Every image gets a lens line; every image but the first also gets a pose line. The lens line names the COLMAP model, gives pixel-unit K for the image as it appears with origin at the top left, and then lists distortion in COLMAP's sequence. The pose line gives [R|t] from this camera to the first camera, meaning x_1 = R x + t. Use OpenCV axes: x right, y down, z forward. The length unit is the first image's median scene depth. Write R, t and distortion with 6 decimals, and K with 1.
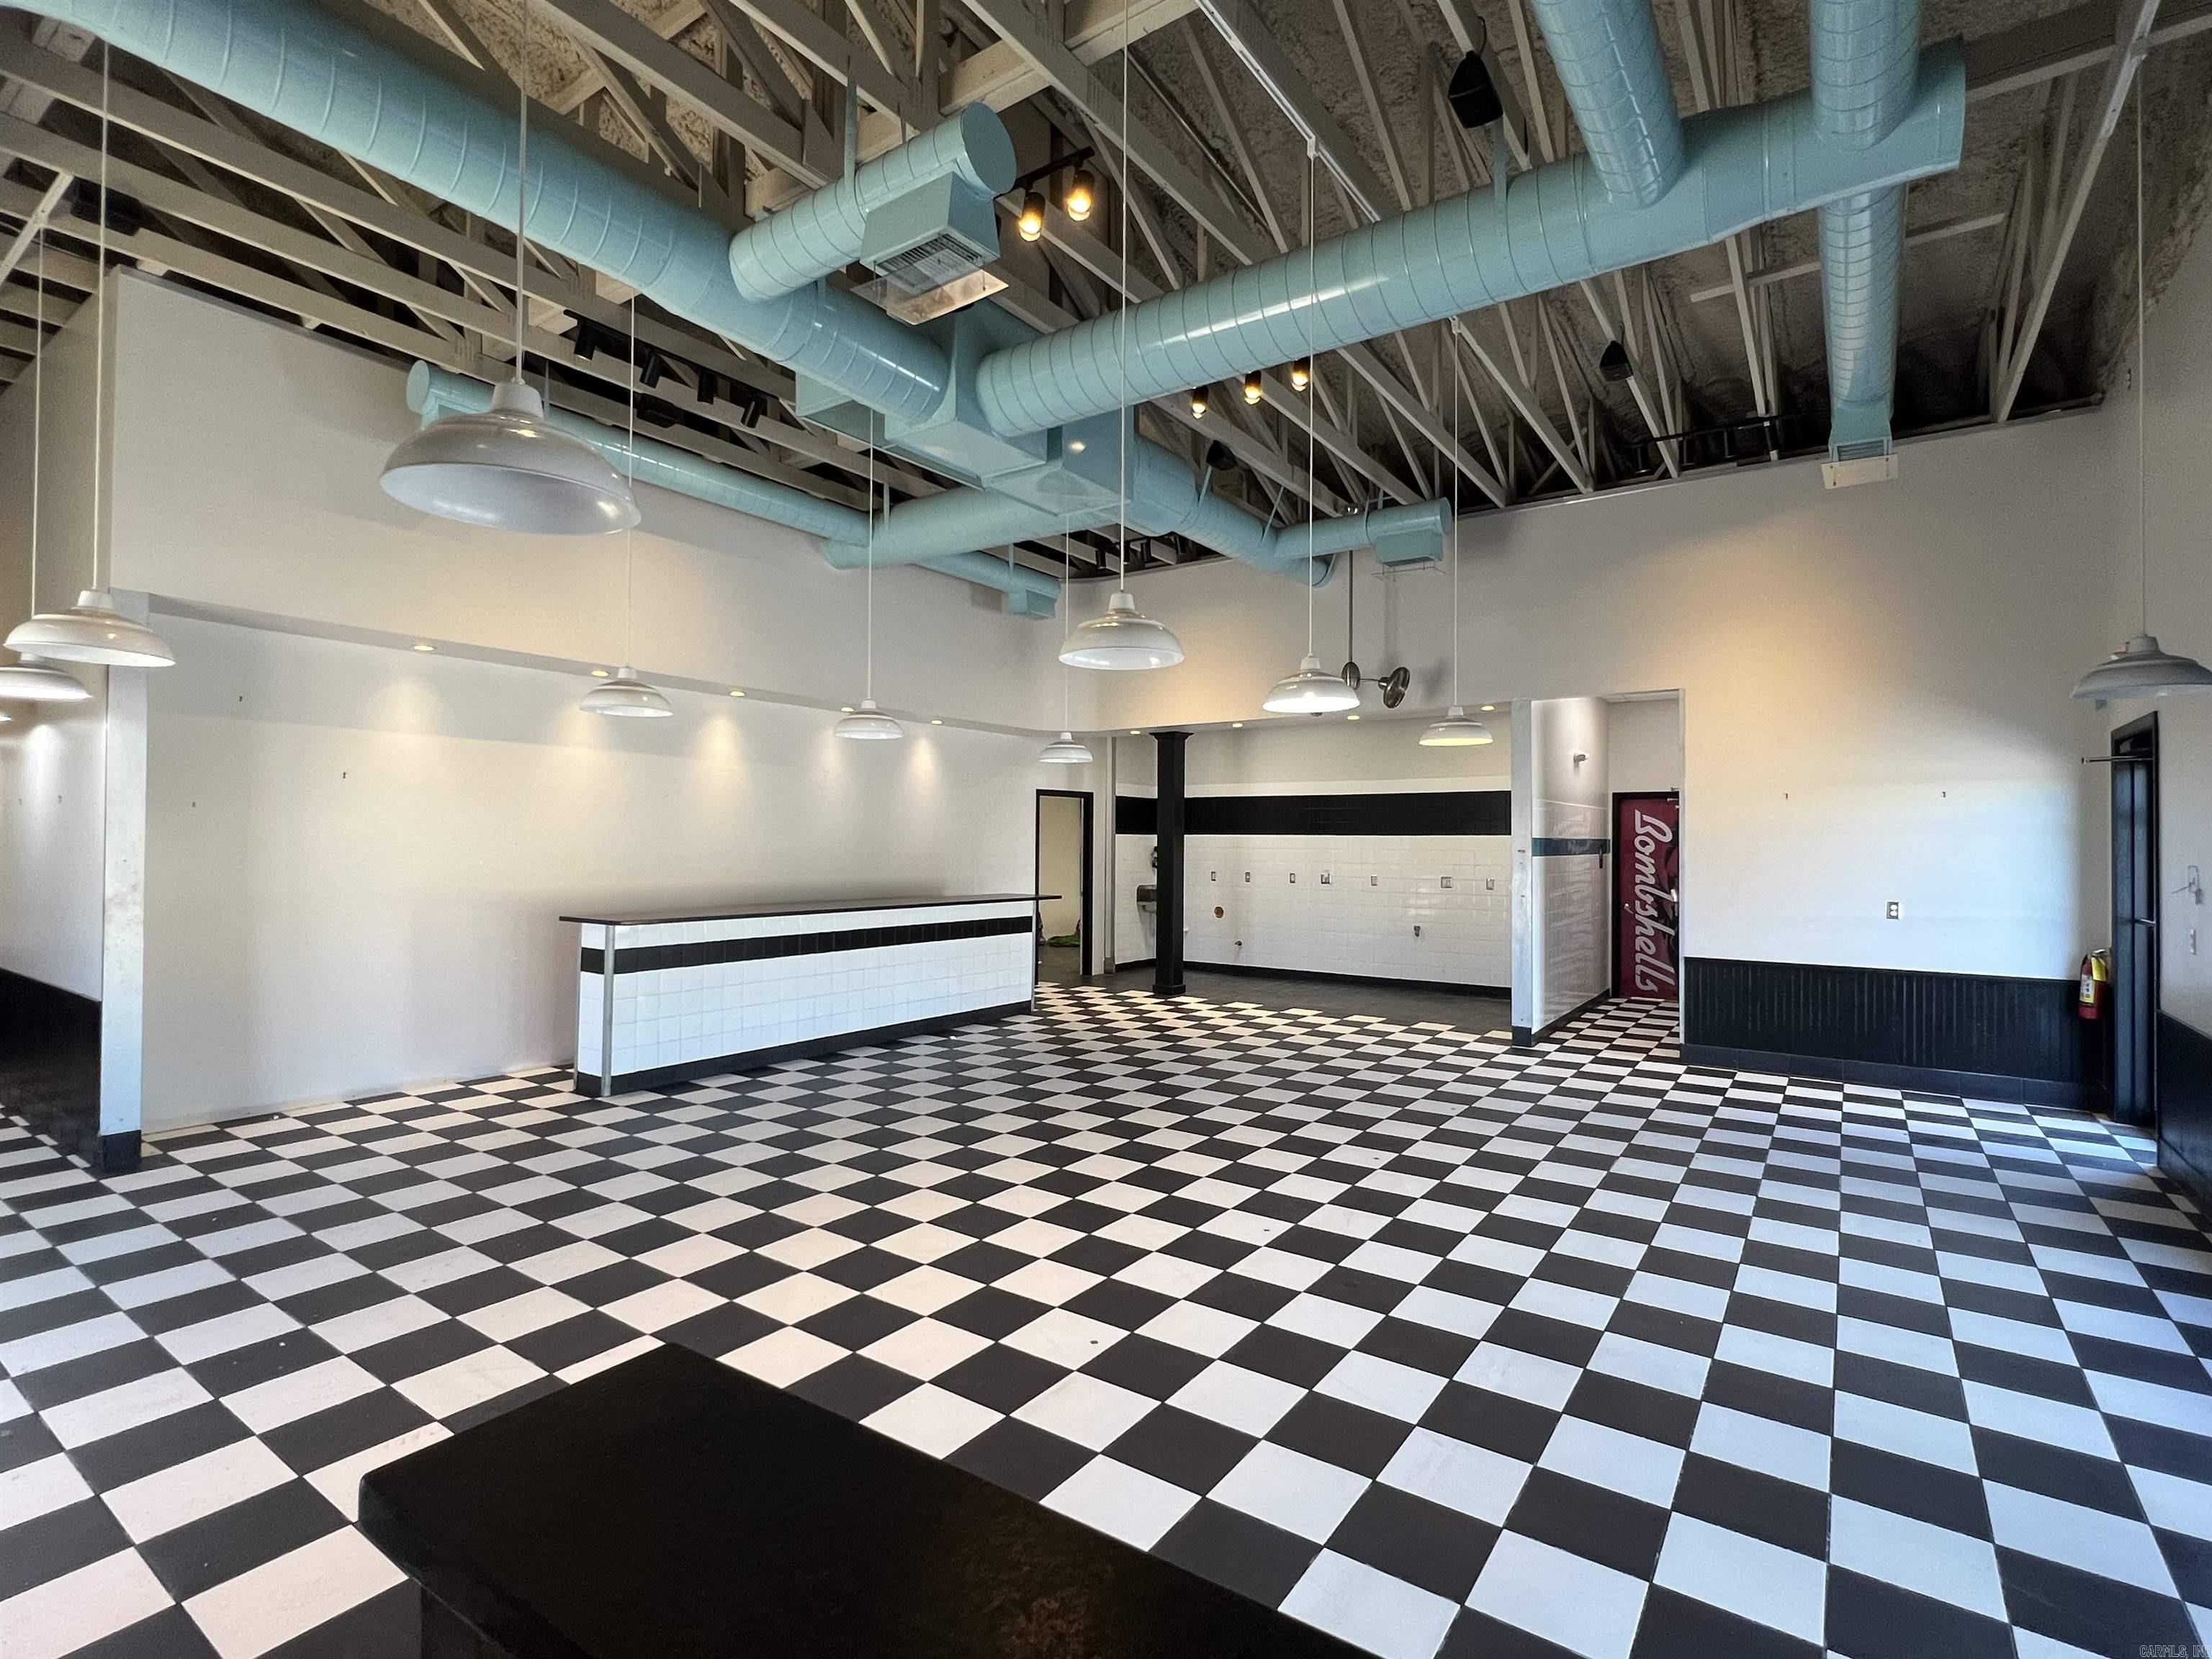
lens RADIAL K [[1064.3, 0, 1100.0], [0, 1064.3, 827.2], [0, 0, 1]] dist [0.000262, -0.000130]
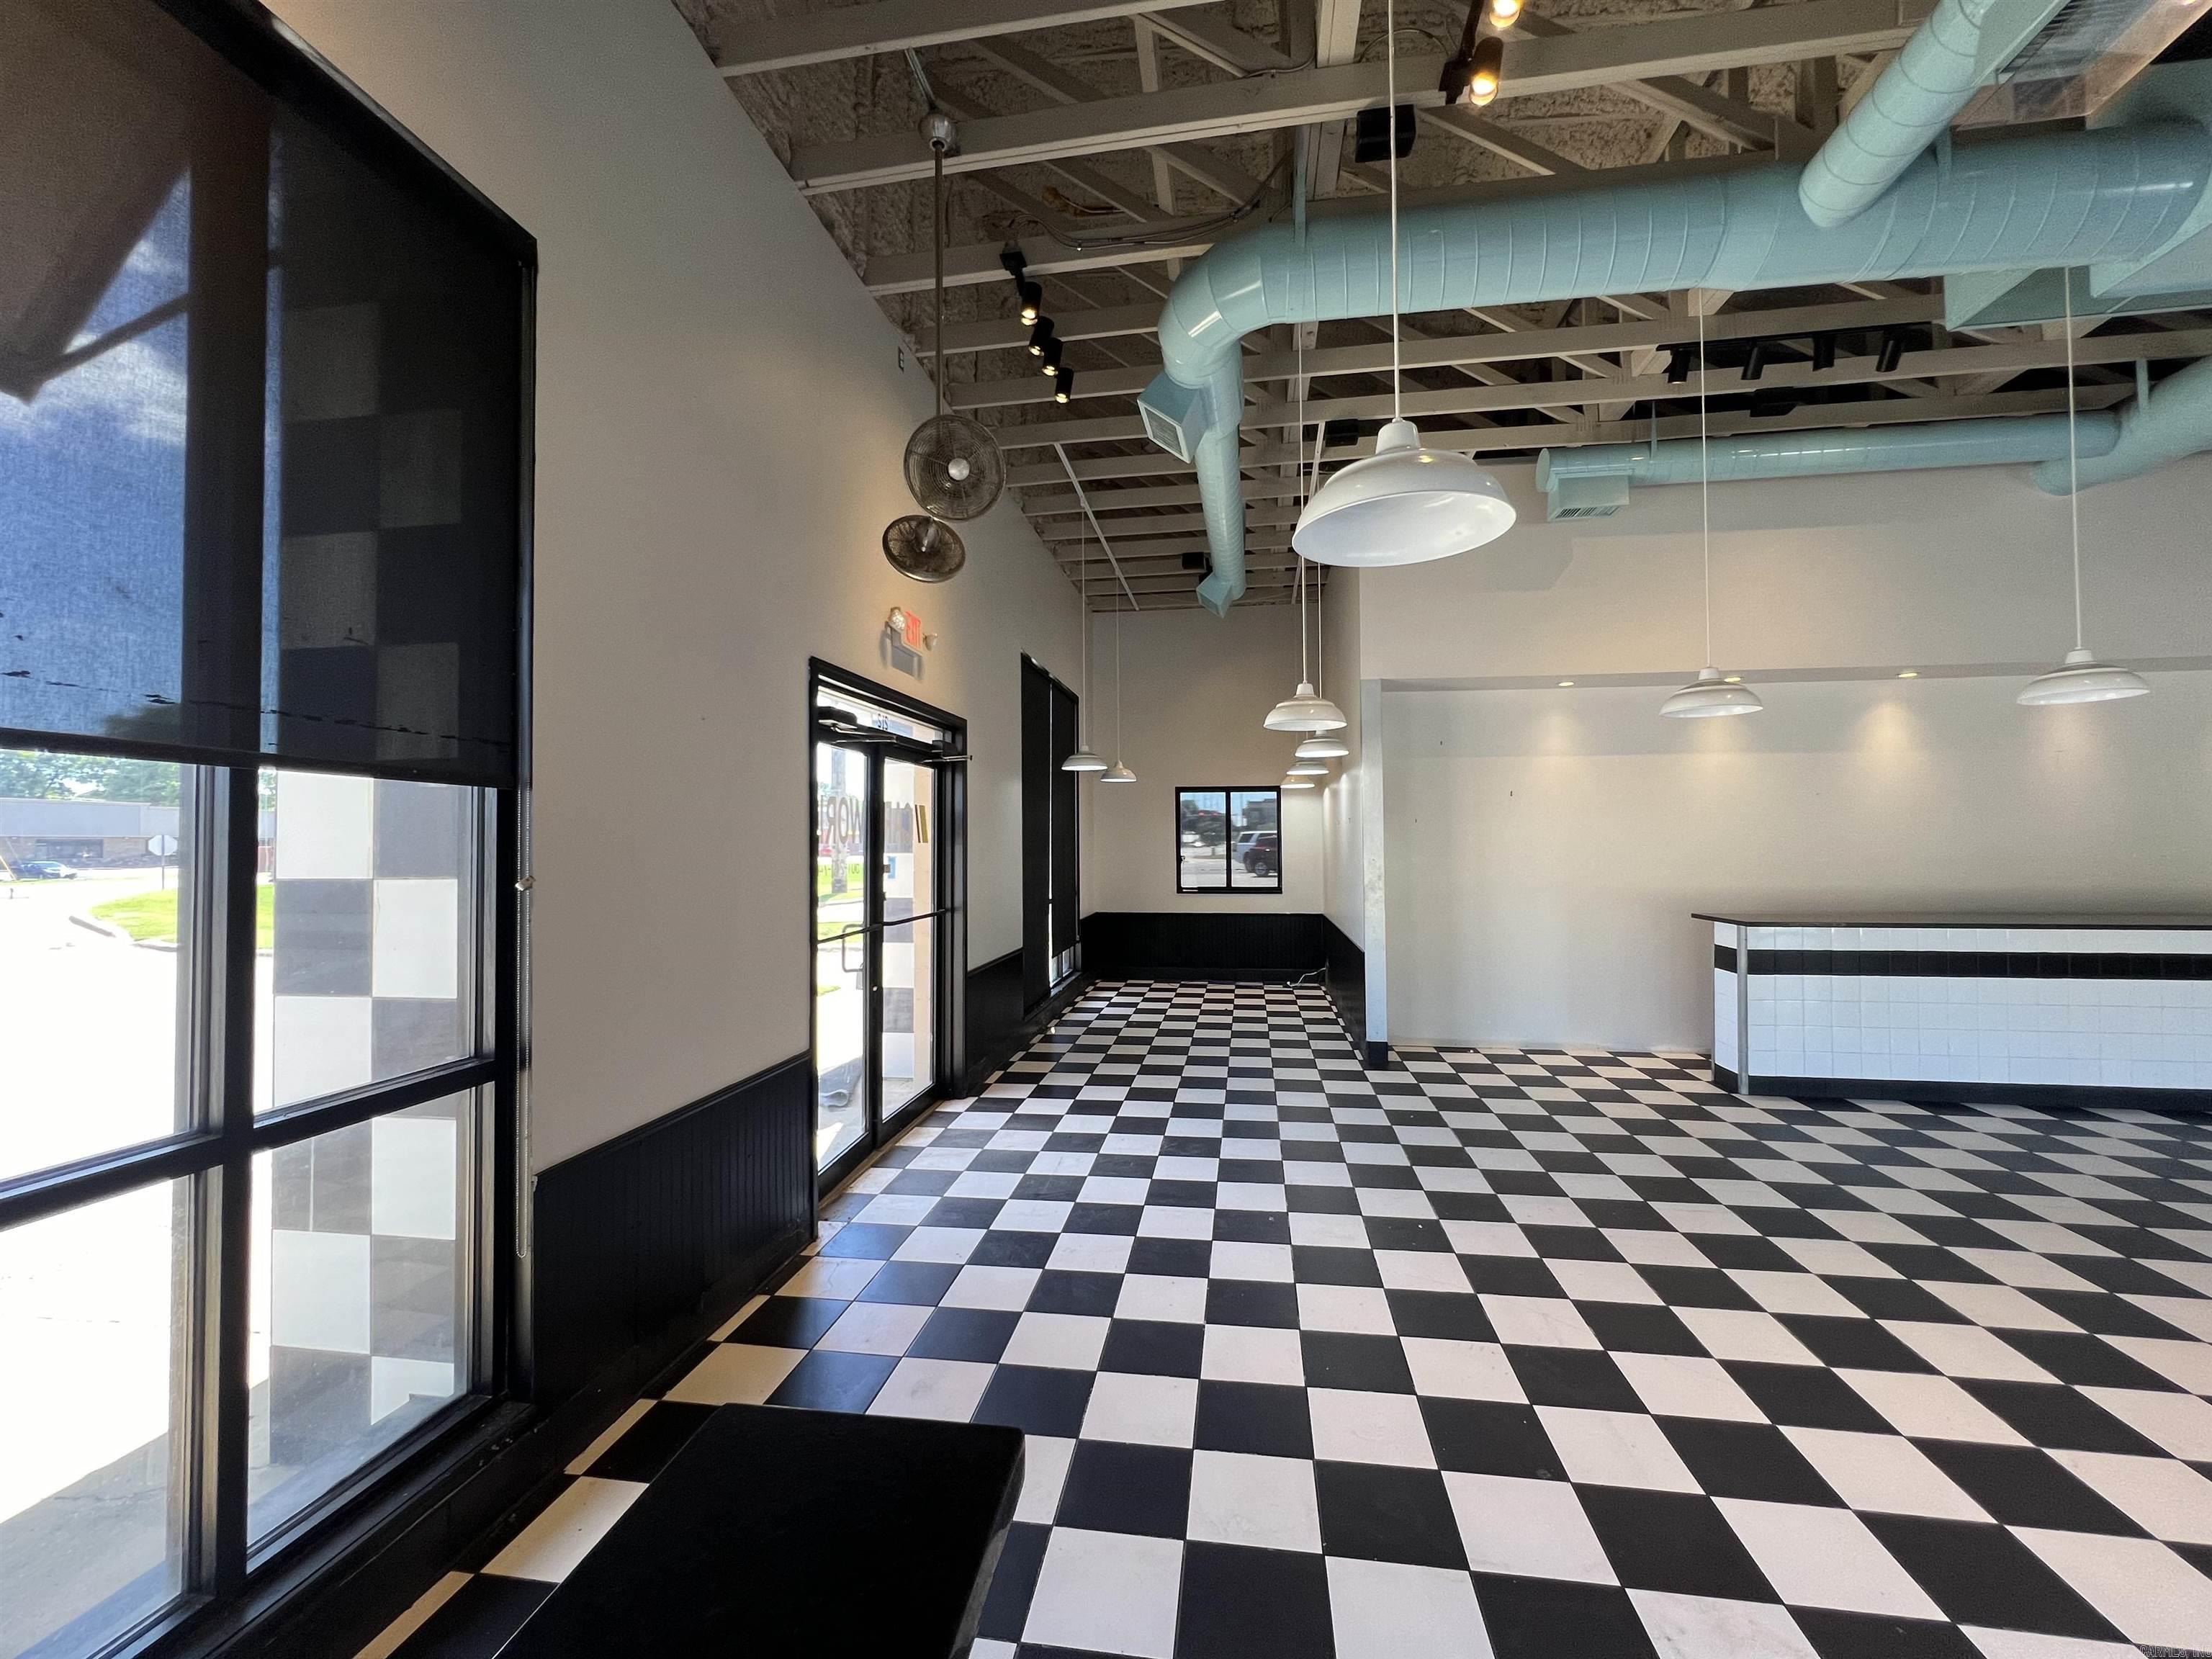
lens RADIAL K [[890.2, 0, 1110.0], [0, 890.2, 827.1], [0, 0, 1]] dist [-0.000704, 0.000347]
pose [[0.445448, -0.028168, -0.894865, 0.031139], [0.023157, 0.999533, -0.019935, 0.001592], [0.895008, -0.011843, 0.445892, 0.084118]]
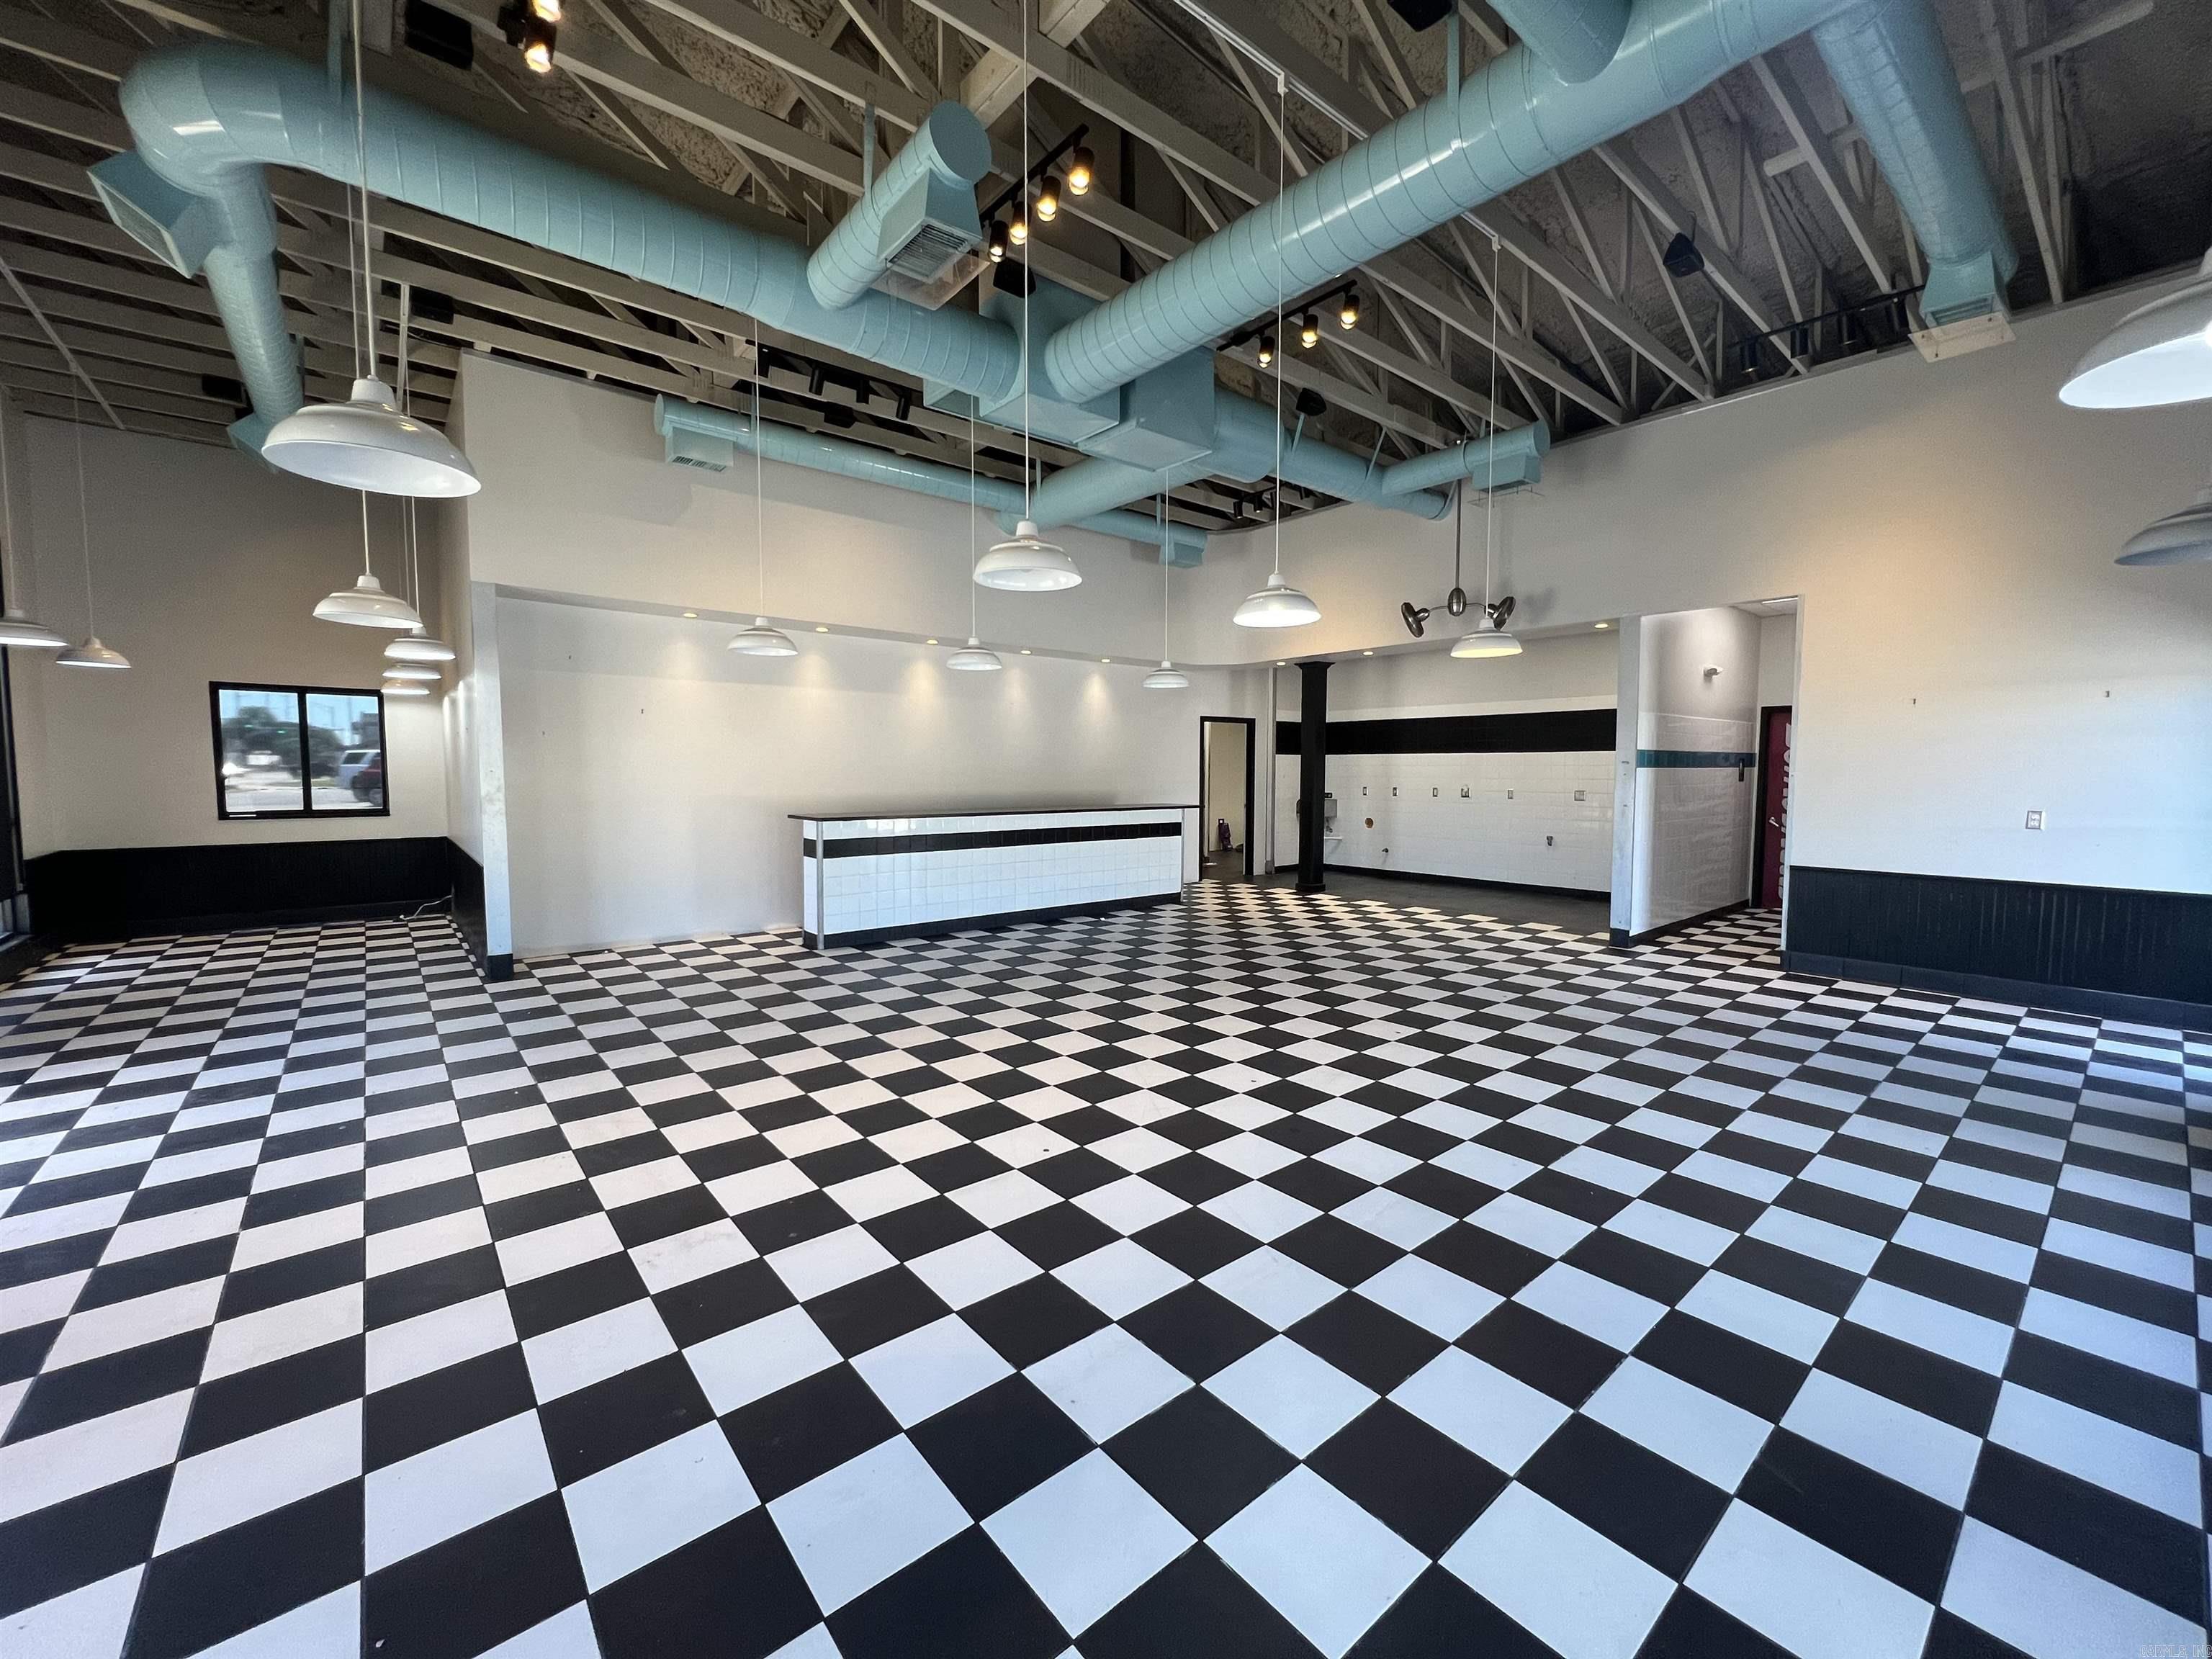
lens RADIAL K [[890.2, 0, 1104.5], [0, 890.2, 825.6], [0, 0, 1]] dist [-0.000704, 0.000347]
pose [[0.965841, 0.010647, -0.258917, 0.162290], [0.009037, 0.997164, 0.074714, 0.017546], [0.258978, -0.074502, 0.963006, 0.029088]]
